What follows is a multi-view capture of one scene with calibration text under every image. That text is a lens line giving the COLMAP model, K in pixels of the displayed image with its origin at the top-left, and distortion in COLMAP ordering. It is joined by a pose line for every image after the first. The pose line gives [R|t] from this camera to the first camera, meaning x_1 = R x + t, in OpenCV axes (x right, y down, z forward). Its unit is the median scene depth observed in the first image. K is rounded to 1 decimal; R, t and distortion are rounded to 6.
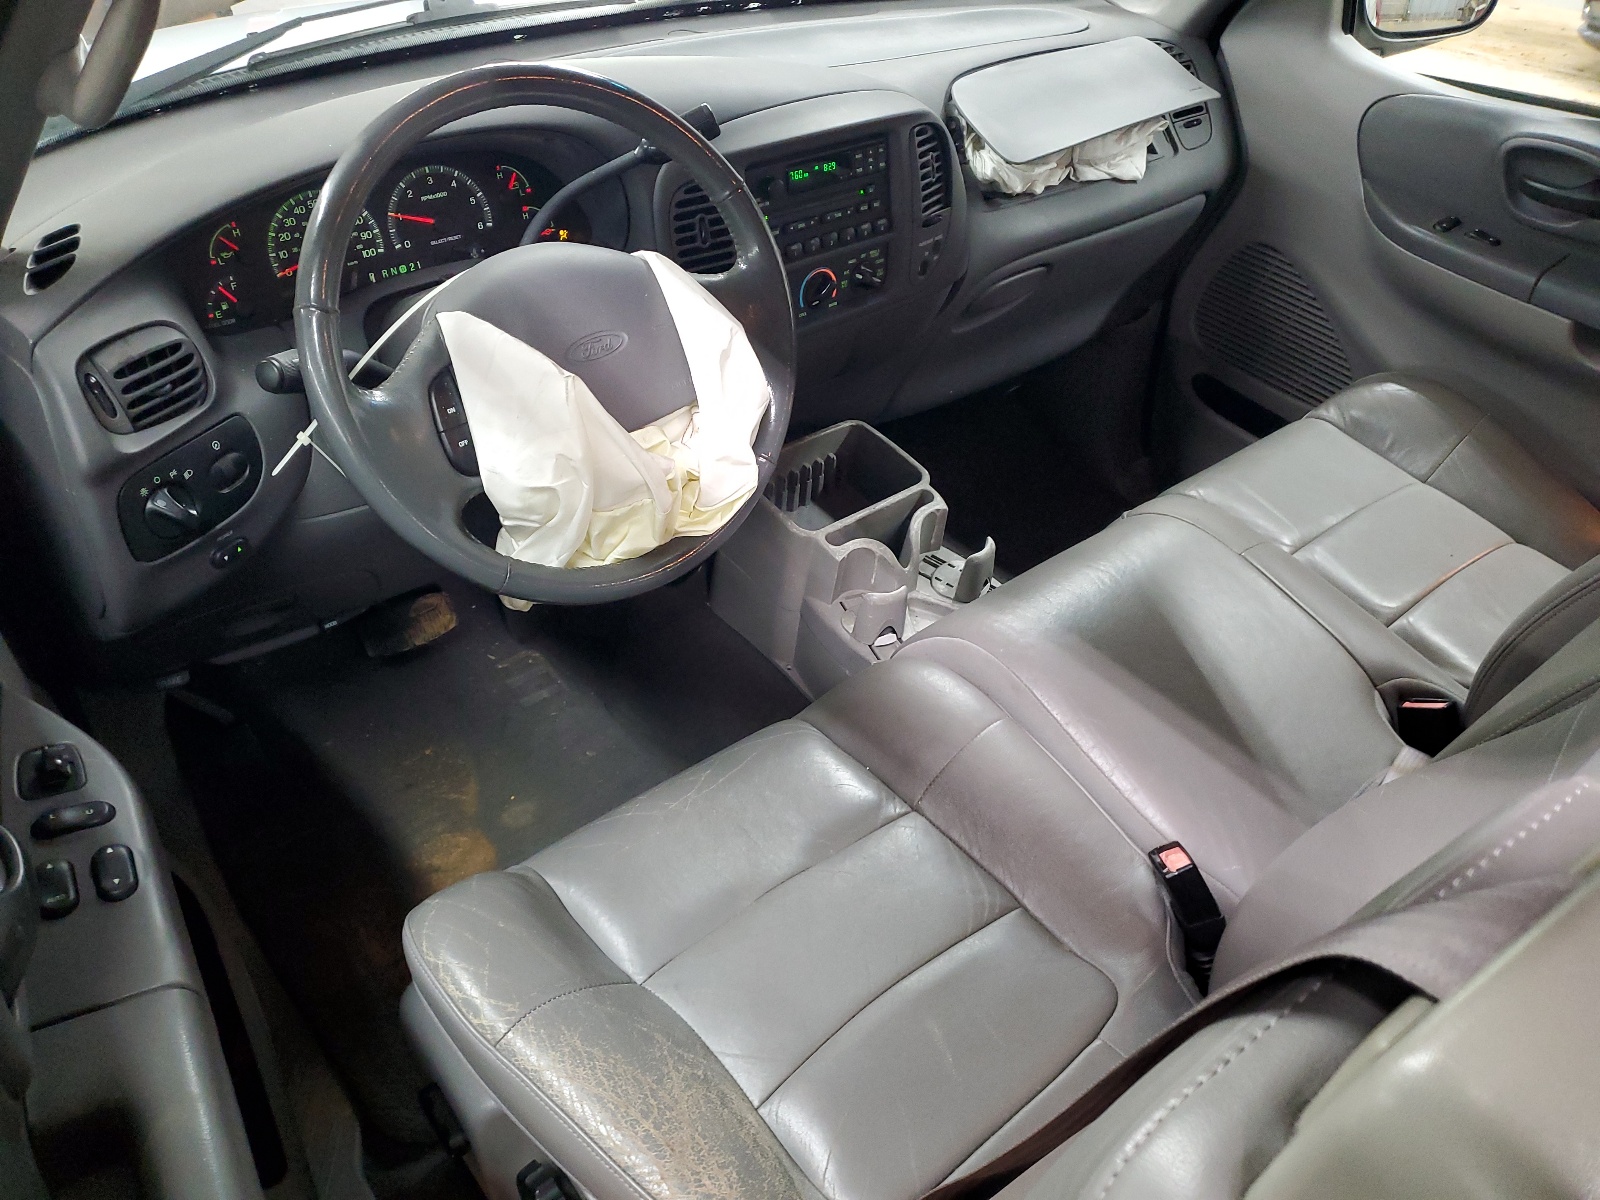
lens RADIAL K [[1210.0, 0, 798.5], [0, 1210.0, 594.4], [0, 0, 1]] dist [-0.004943, -0.005804]
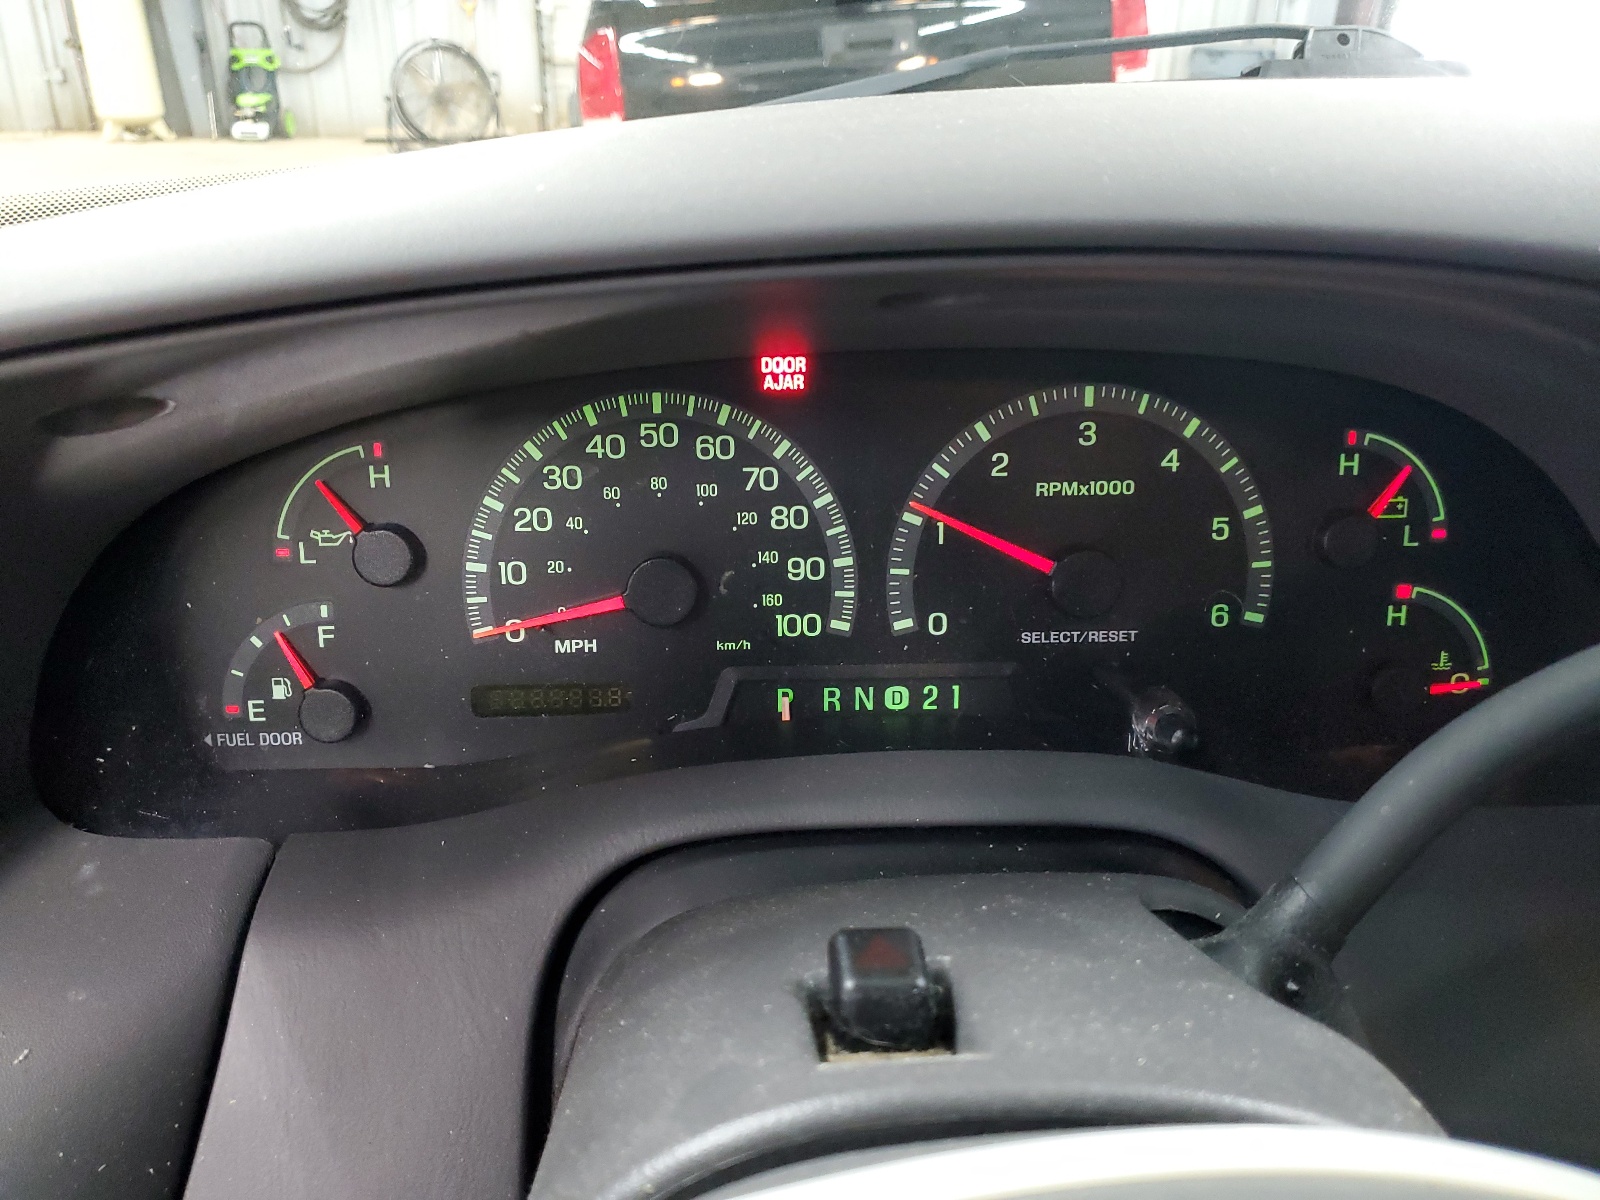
lens RADIAL K [[1210.0, 0, 800.4], [0, 1210.0, 600.1], [0, 0, 1]] dist [-0.004943, -0.005804]
pose [[0.777210, 0.263550, -0.571389, -0.185089], [-0.359185, 0.931402, -0.058965, -0.265559], [0.516653, 0.251063, 0.818558, 0.743444]]
